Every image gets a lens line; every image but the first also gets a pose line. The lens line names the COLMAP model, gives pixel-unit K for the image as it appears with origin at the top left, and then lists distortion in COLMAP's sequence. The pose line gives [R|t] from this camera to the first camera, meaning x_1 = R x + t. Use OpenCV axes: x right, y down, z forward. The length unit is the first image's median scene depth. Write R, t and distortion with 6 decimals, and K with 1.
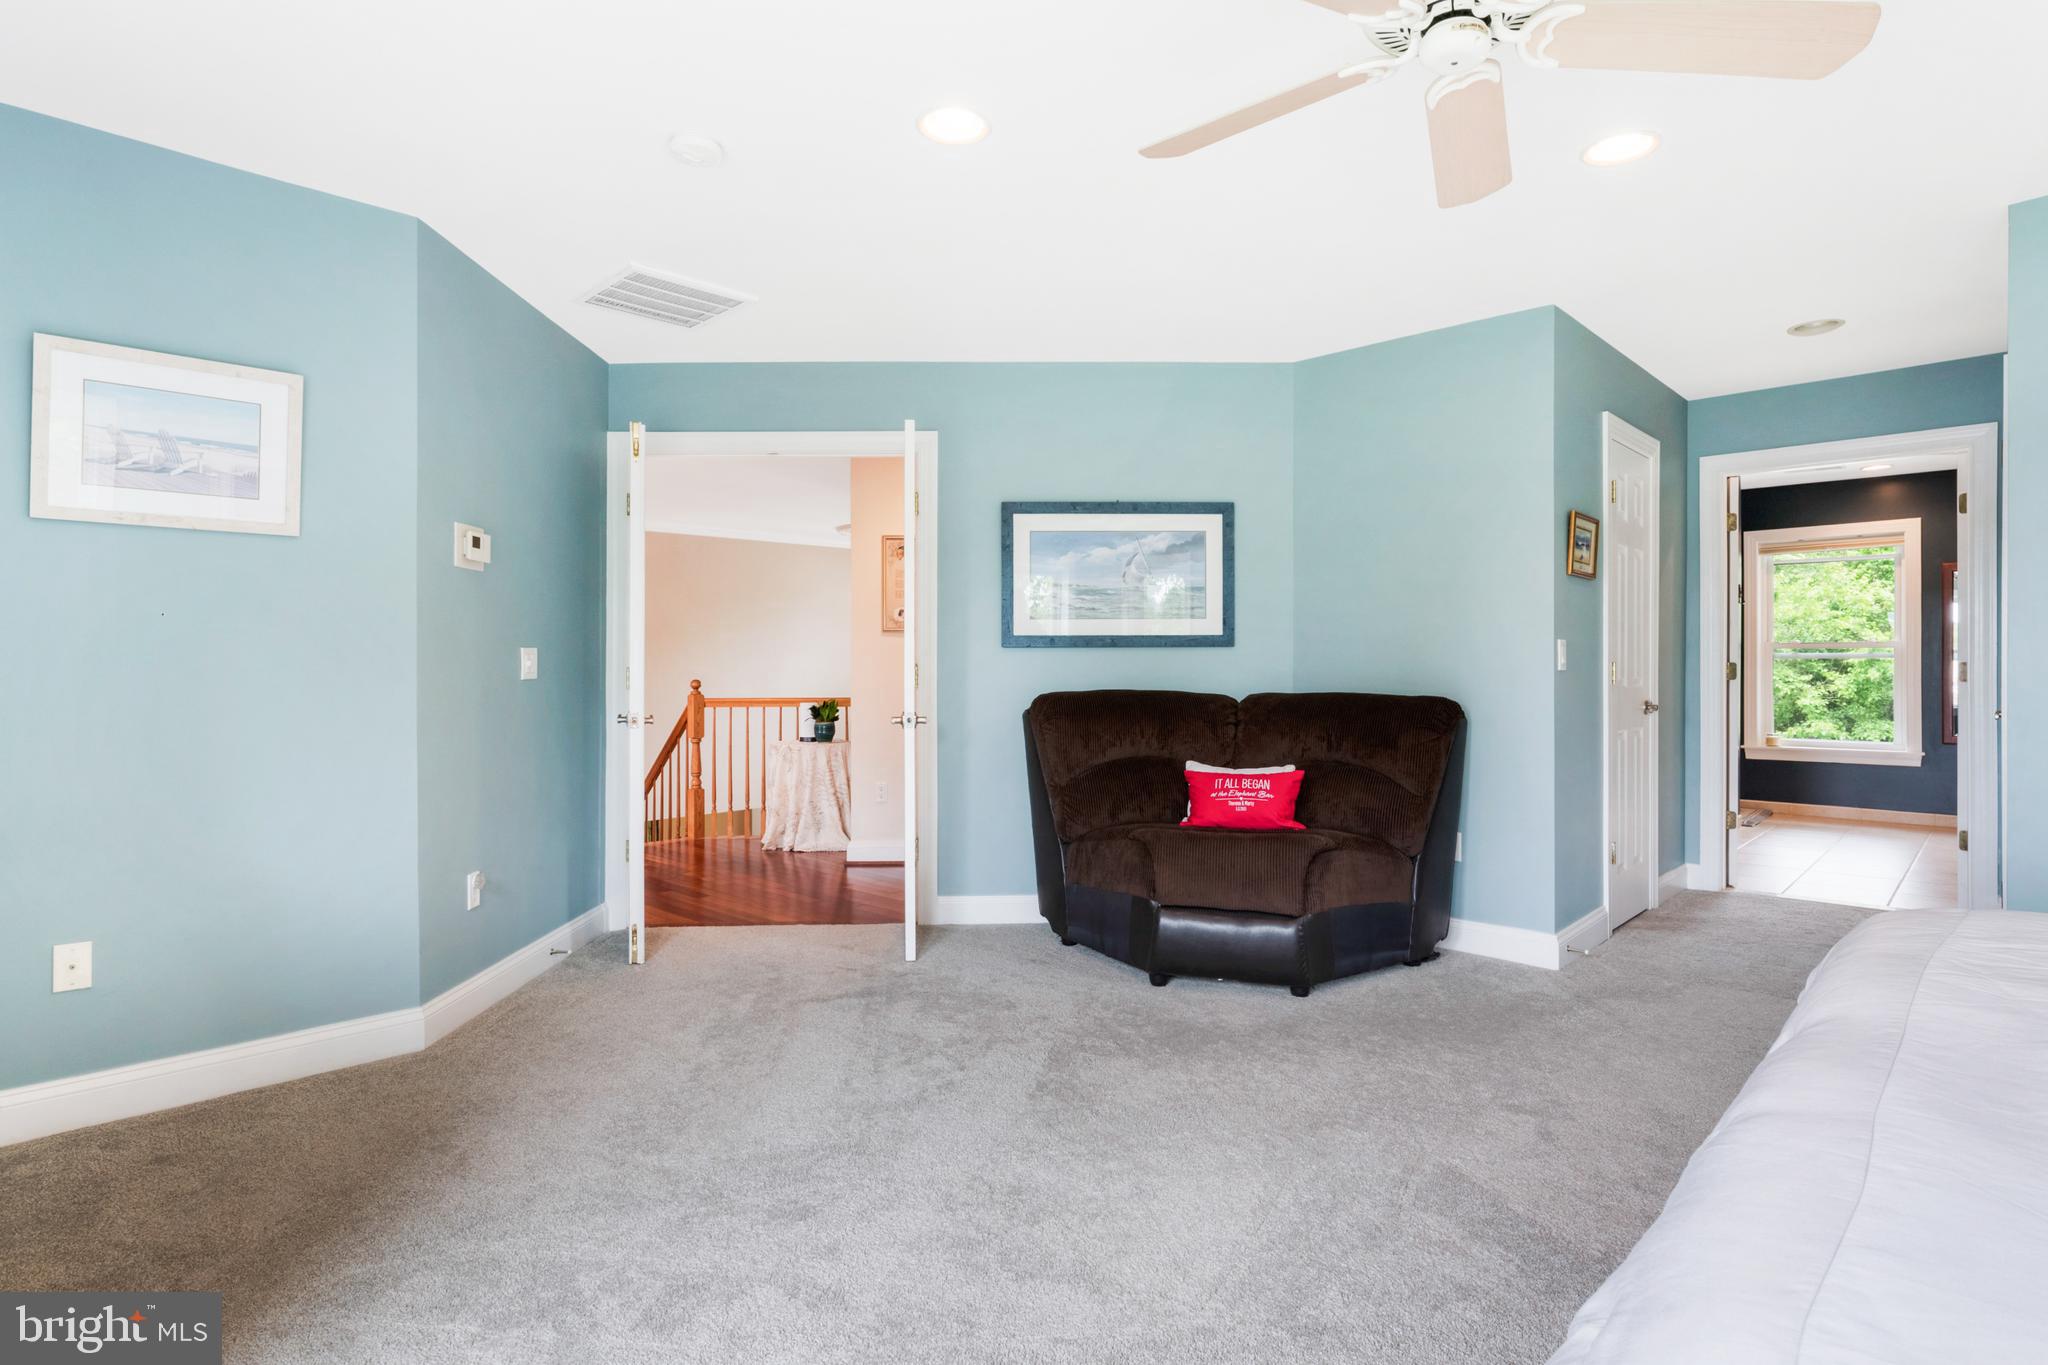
lens RADIAL K [[1115.2, 0, 1025.6], [0, 1115.2, 674.1], [0, 0, 1]] dist [-0.002378, 0.000027]
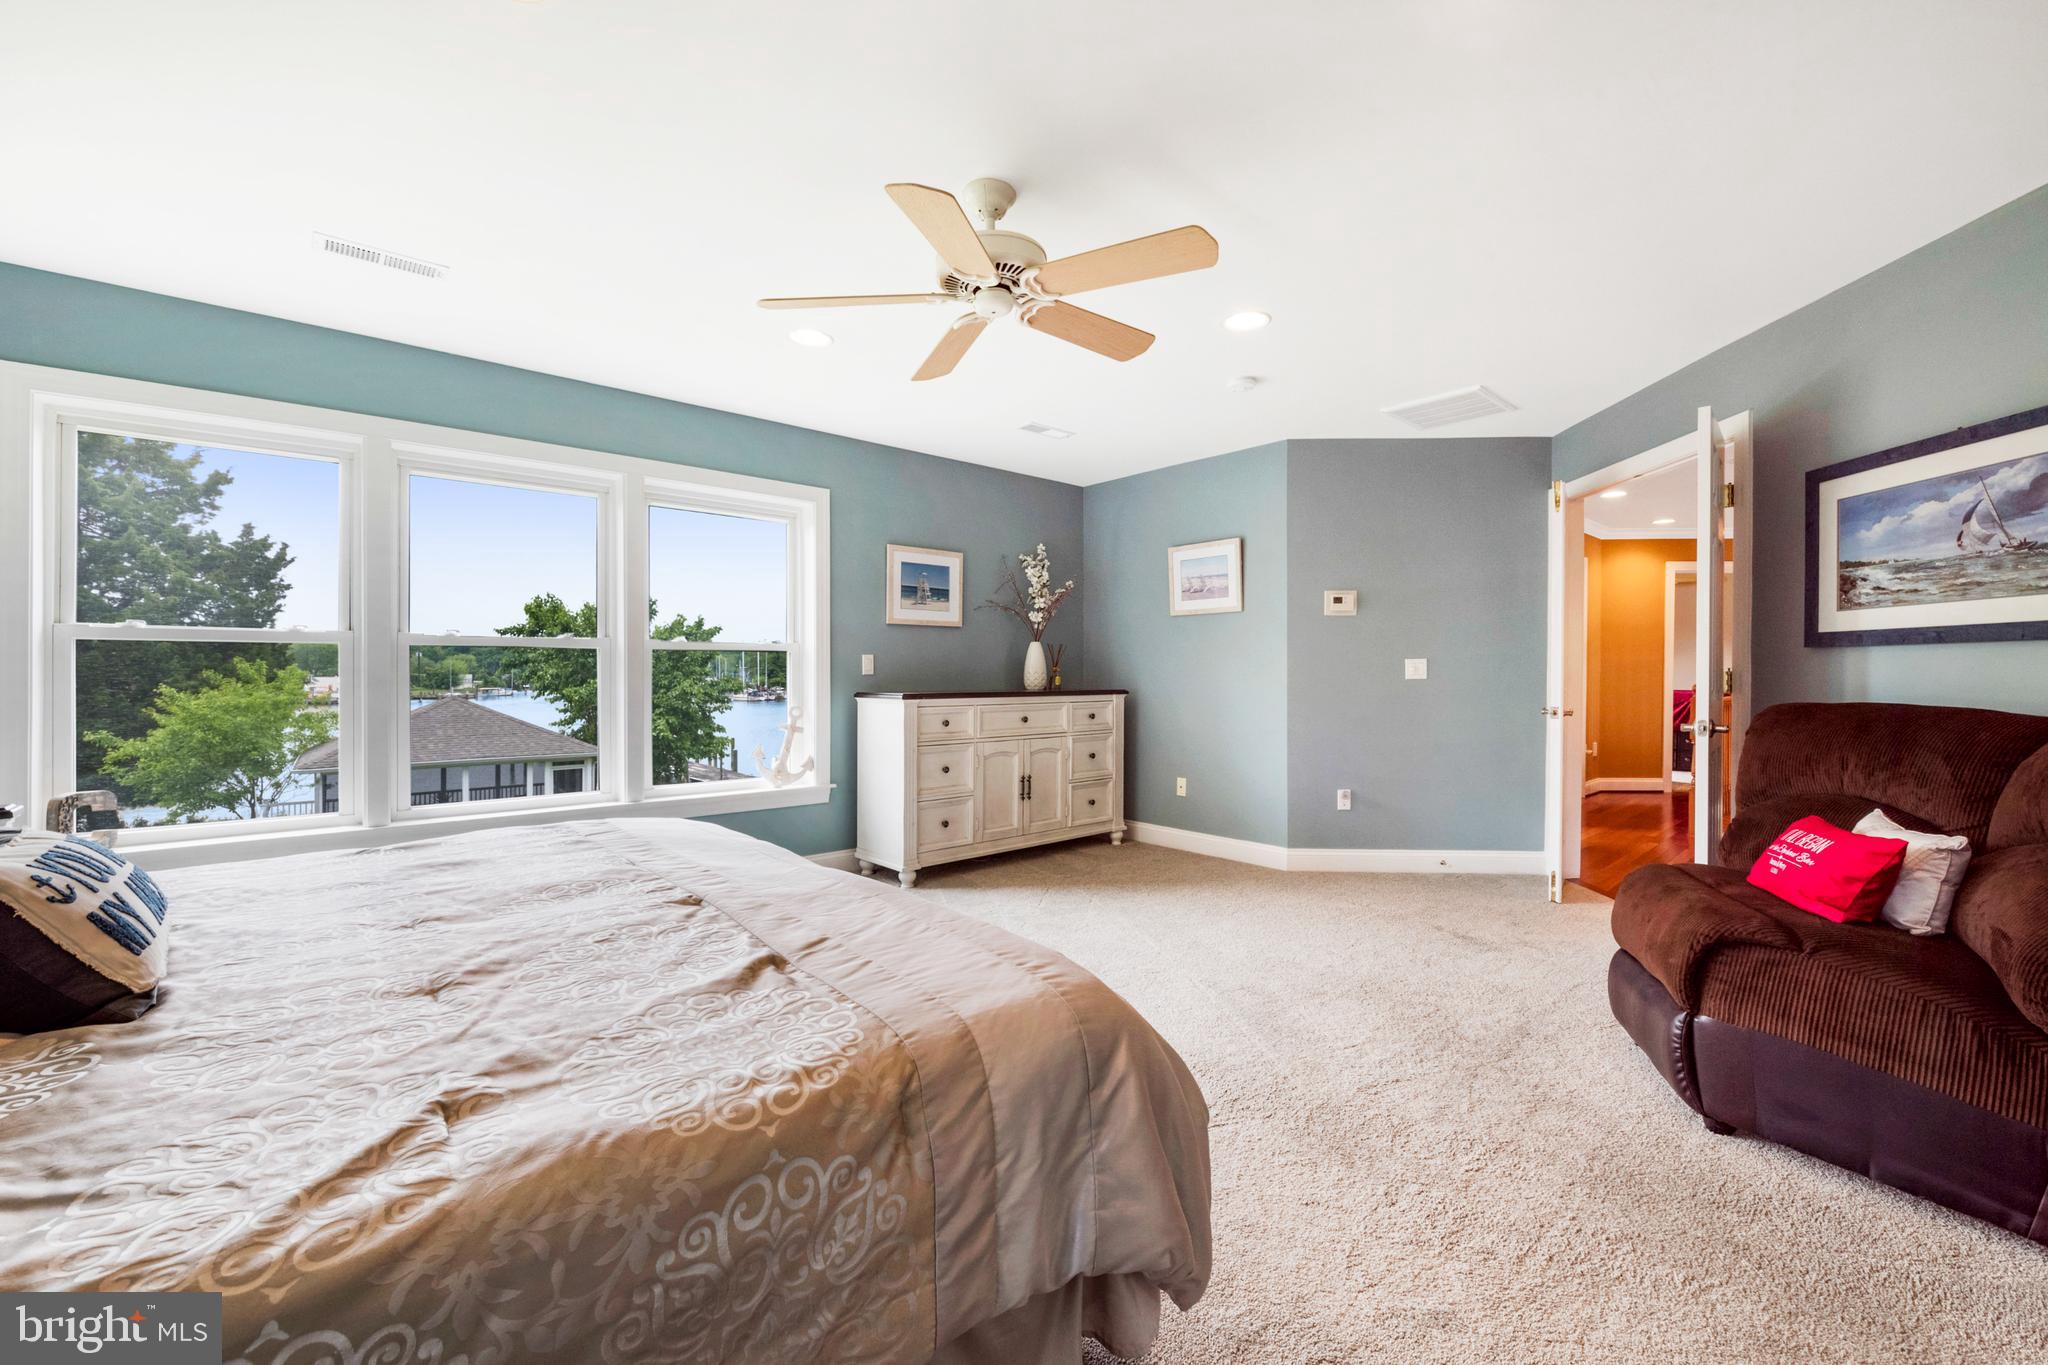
lens RADIAL K [[836.0, 0, 1025.3], [0, 836.0, 677.0], [0, 0, 1]] dist [-0.001029, -0.000071]
pose [[-0.096248, 0.008798, -0.995319, 0.654549], [-0.000972, 0.999960, 0.008933, -0.006948], [0.995357, 0.001827, -0.096235, 0.482237]]
